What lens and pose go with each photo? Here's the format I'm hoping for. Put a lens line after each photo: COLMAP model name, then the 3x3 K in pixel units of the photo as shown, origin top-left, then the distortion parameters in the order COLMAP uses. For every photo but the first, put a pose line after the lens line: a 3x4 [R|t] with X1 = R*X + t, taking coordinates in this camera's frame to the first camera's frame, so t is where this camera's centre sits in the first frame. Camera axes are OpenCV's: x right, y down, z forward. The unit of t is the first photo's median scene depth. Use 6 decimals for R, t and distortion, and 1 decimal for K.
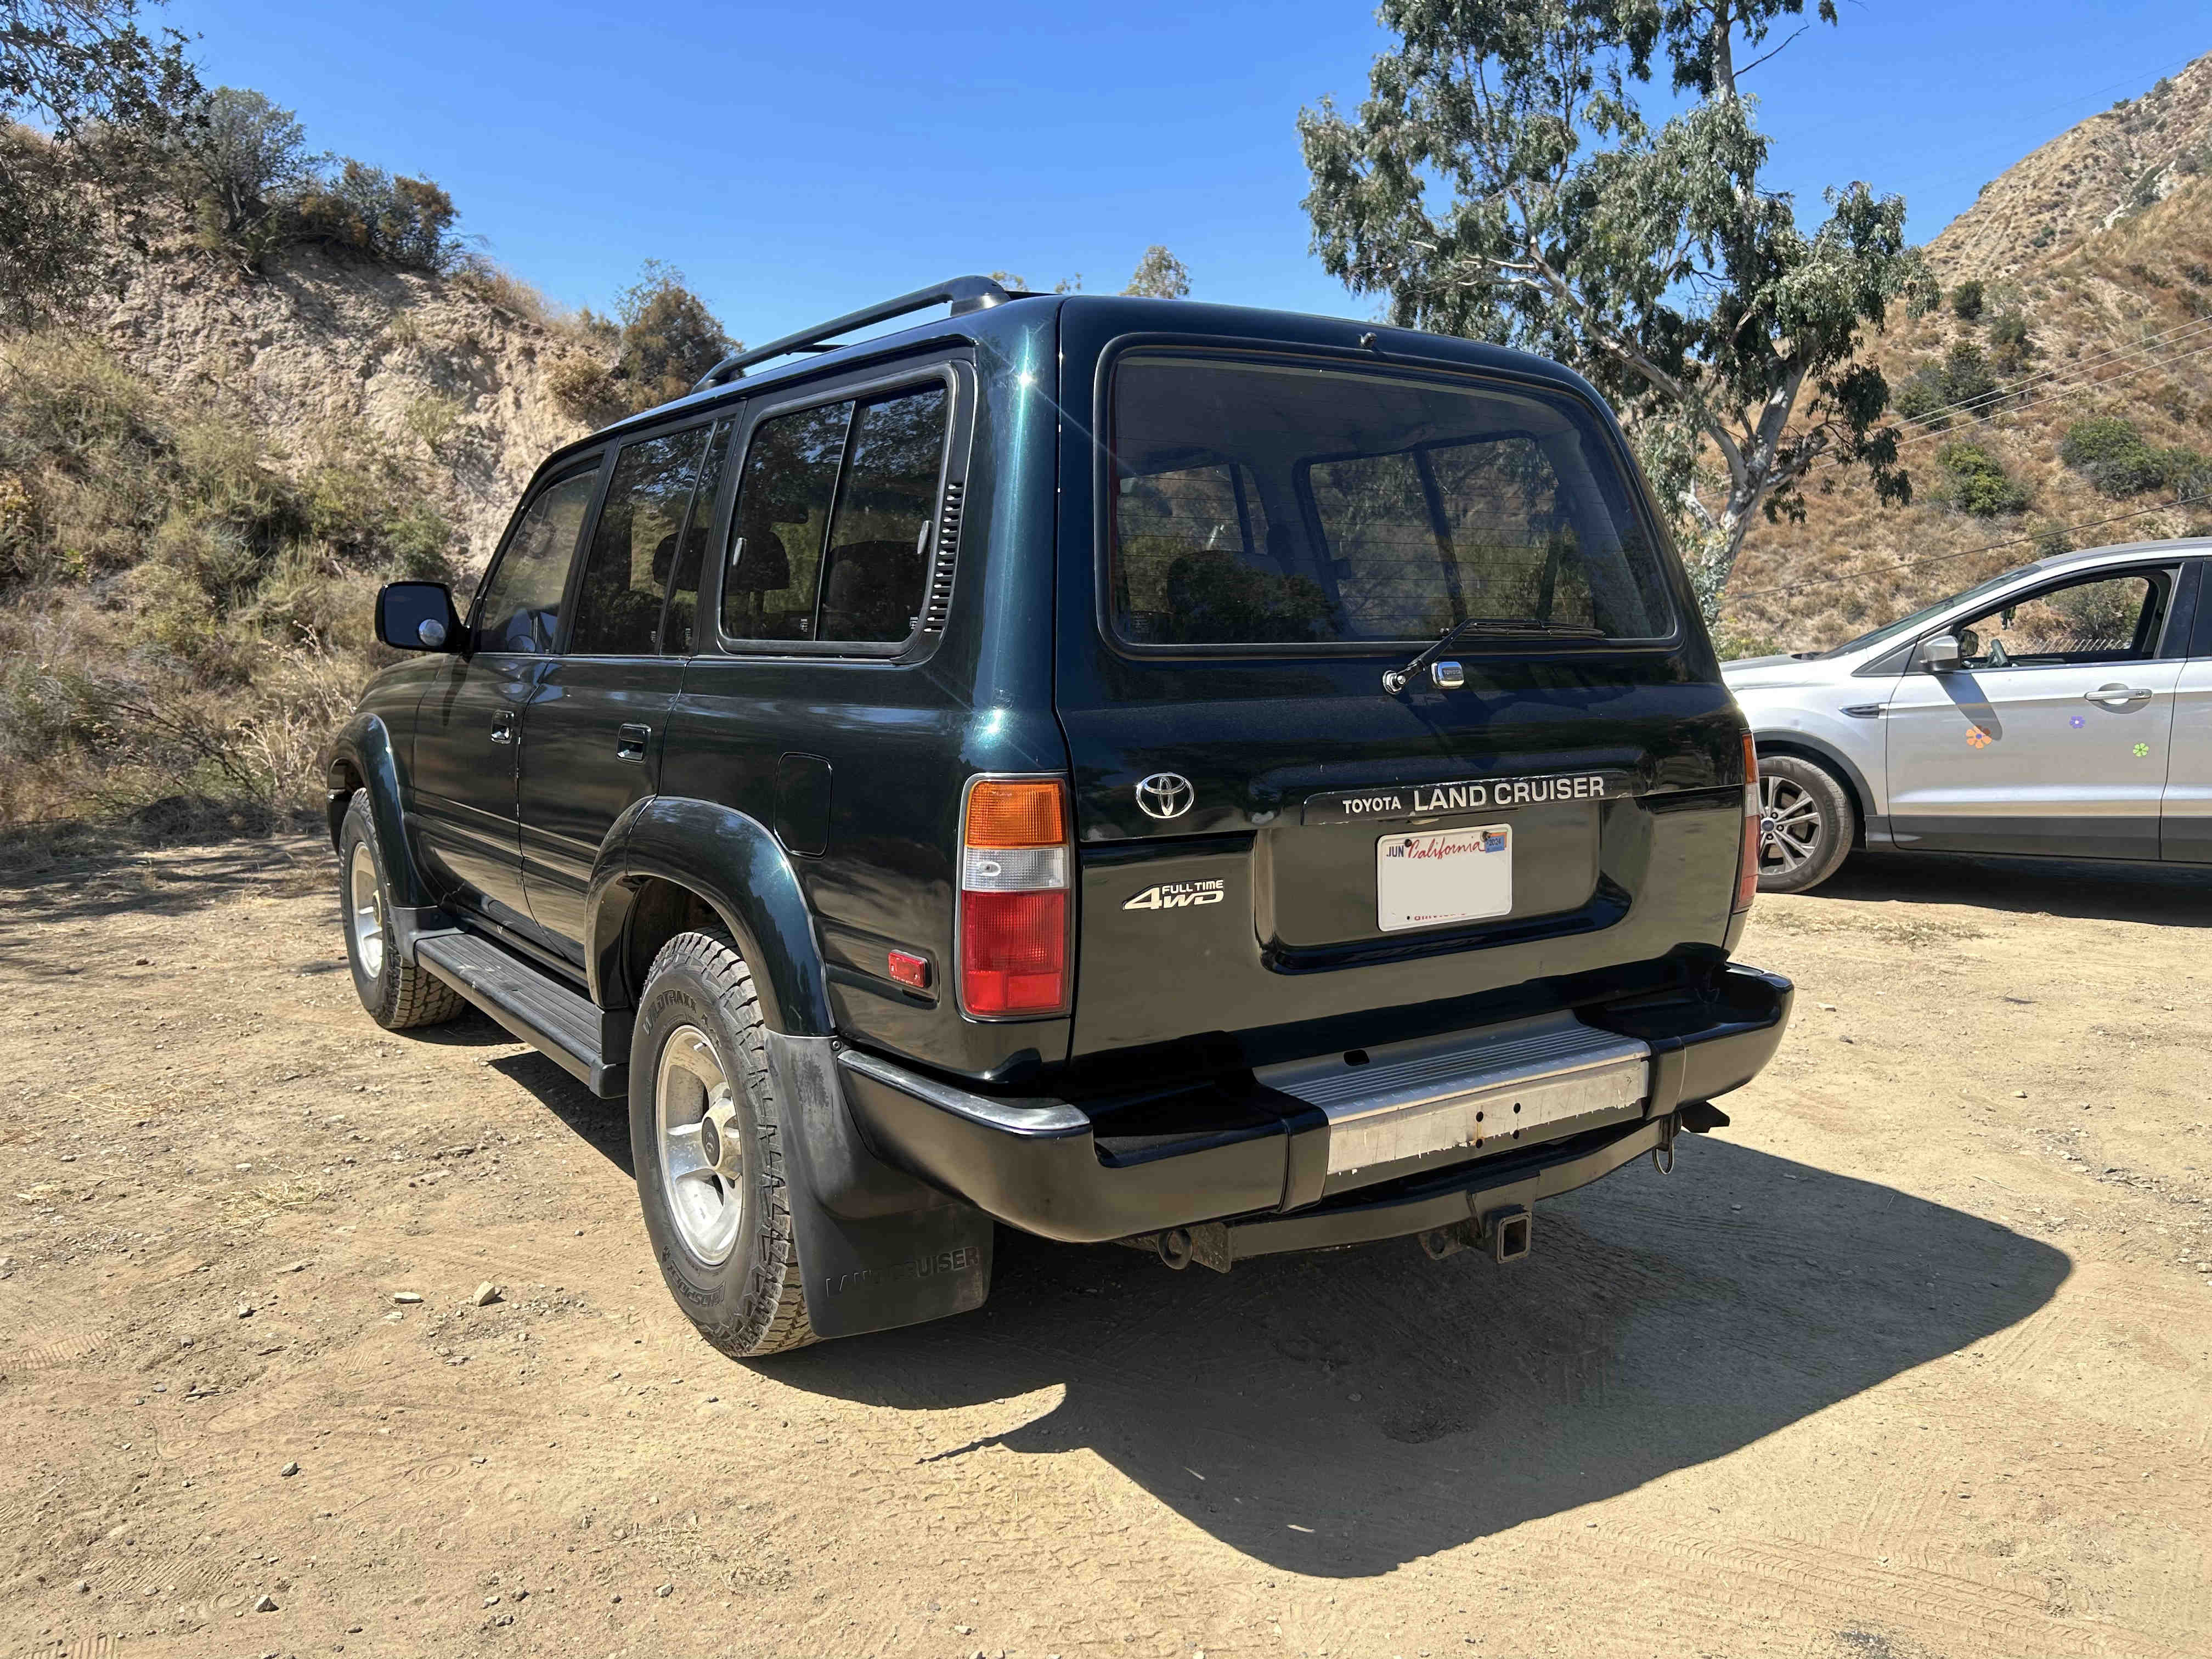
lens RADIAL K [[1684.4, 0, 1106.0], [0, 1684.4, 829.5], [0, 0, 1]] dist [0.008317, 0.001049]
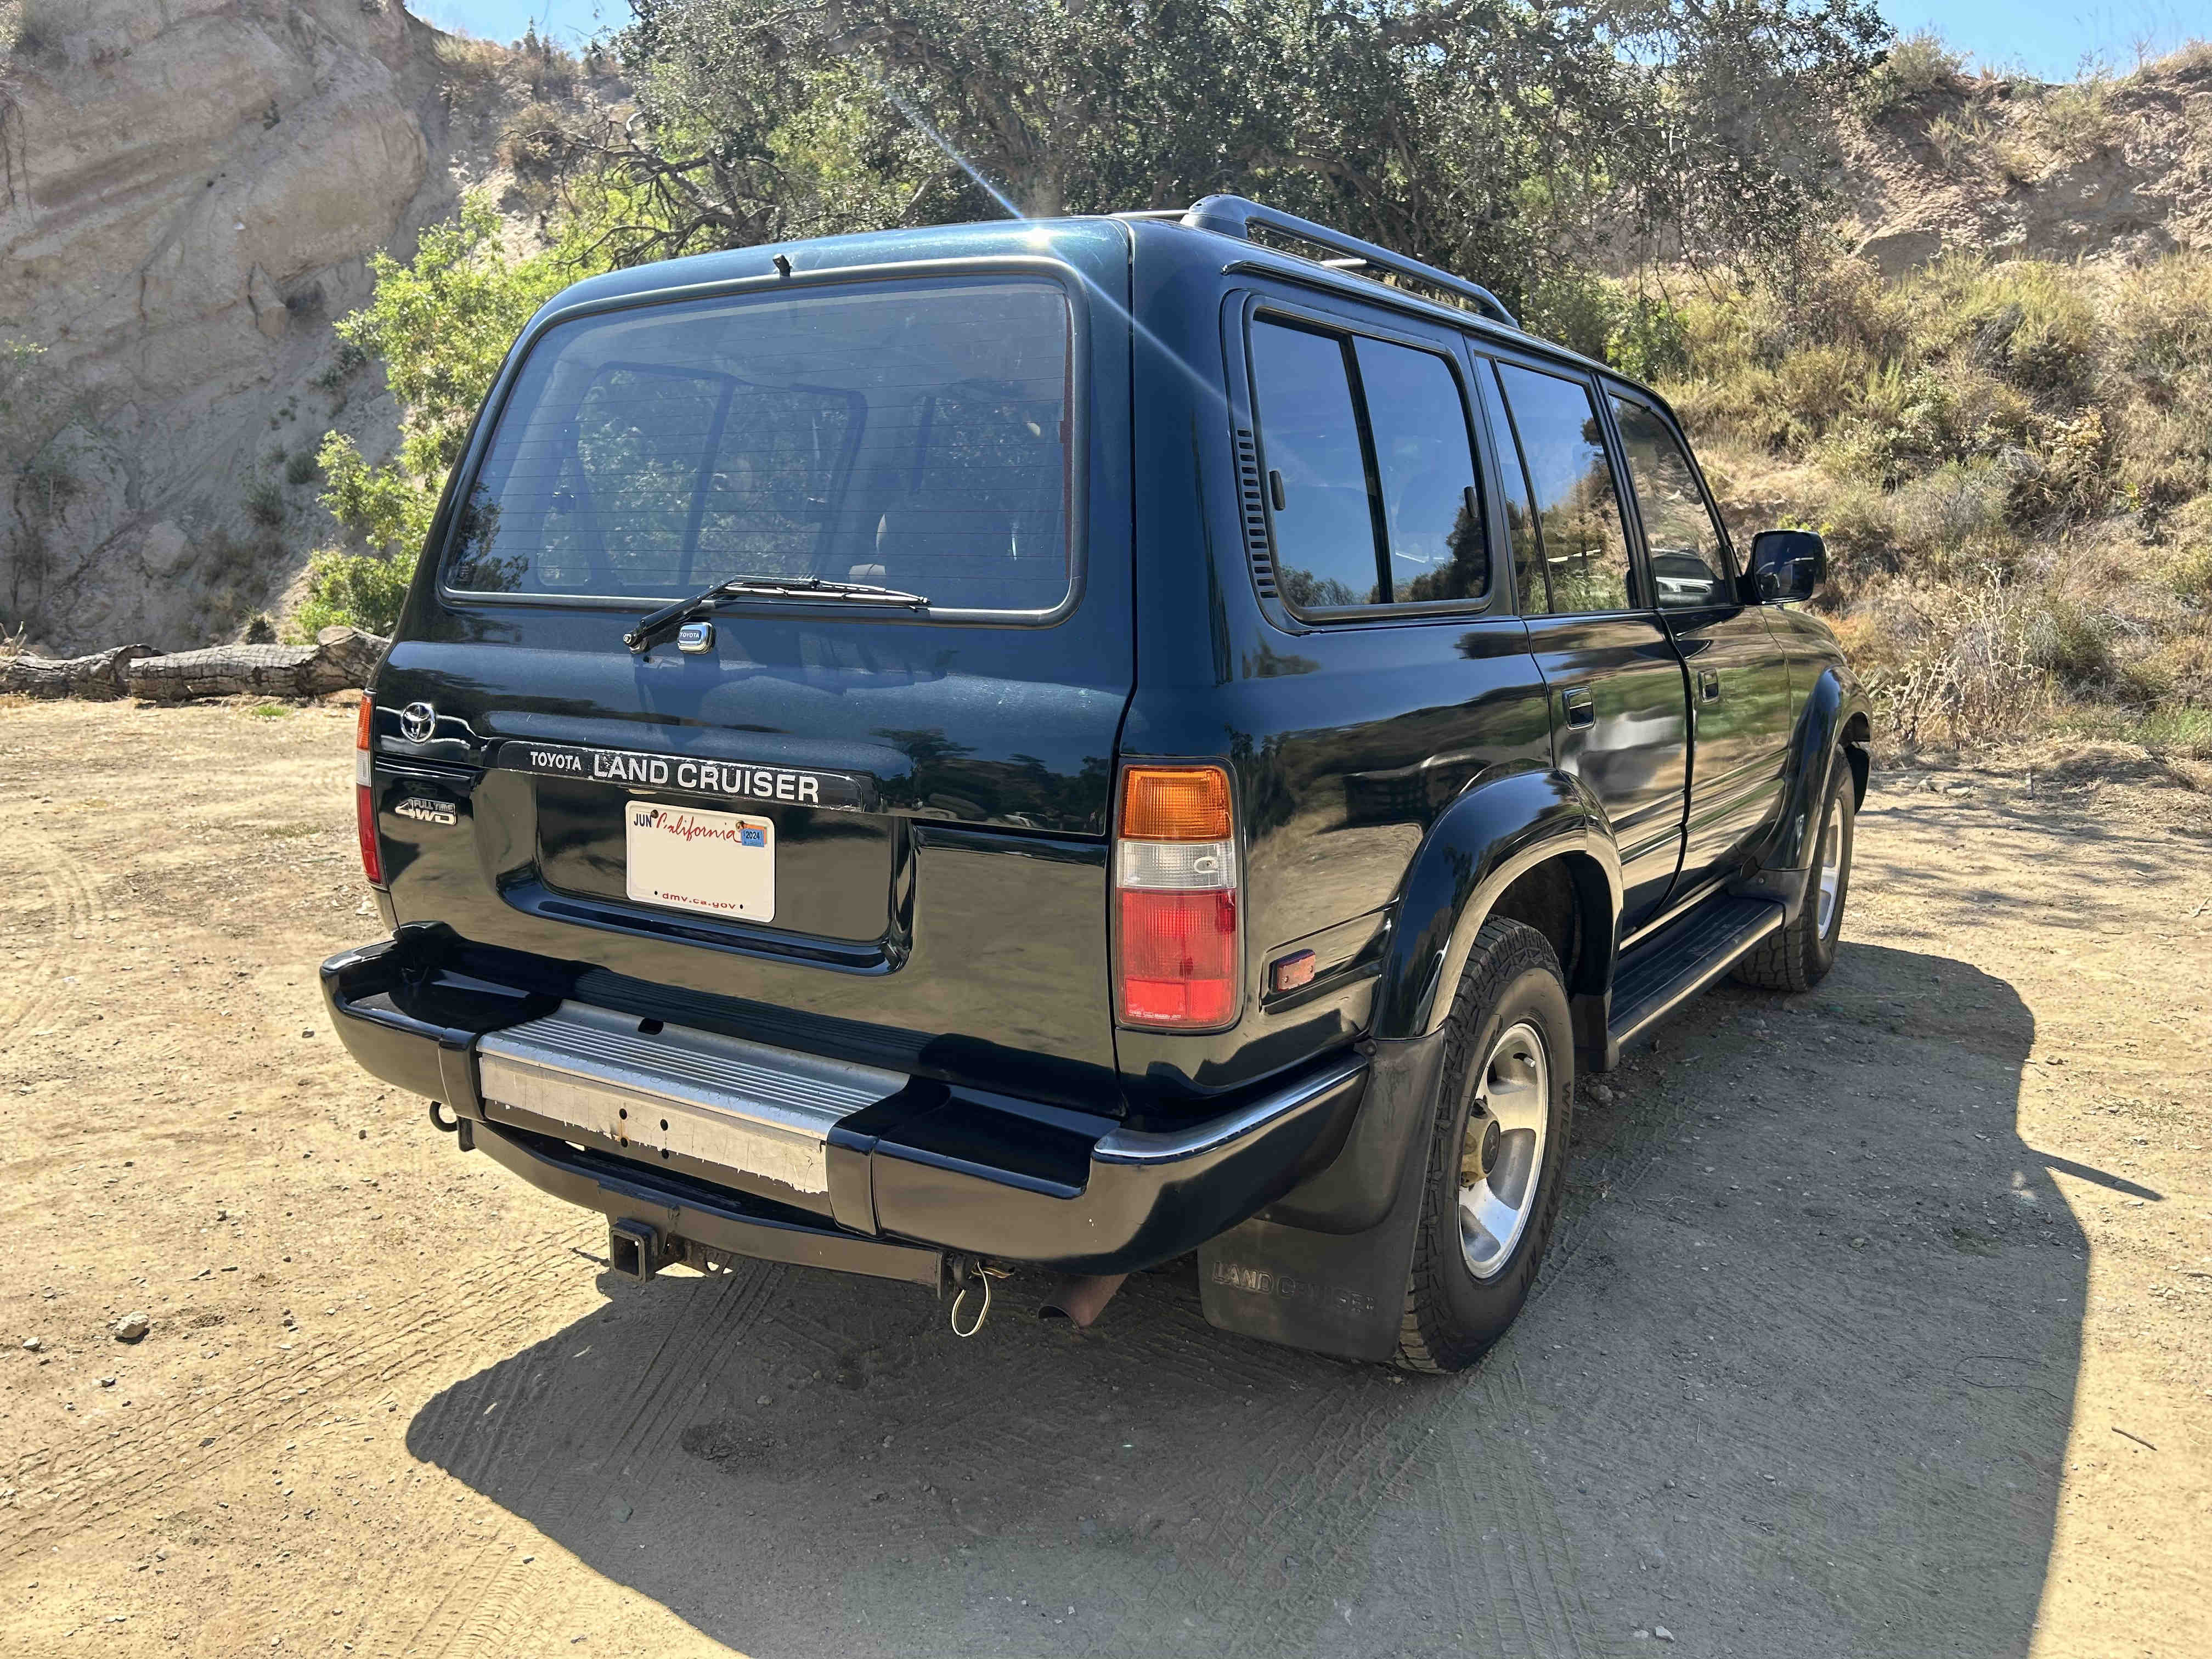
lens RADIAL K [[1712.5, 0, 1106.0], [0, 1712.5, 829.5], [0, 0, 1]] dist [-0.003702, -0.003050]
pose [[0.381331, 0.153207, -0.911655, 1.131332], [-0.119404, 0.986073, 0.115768, -0.122199], [0.916695, 0.064709, 0.394314, 0.840582]]
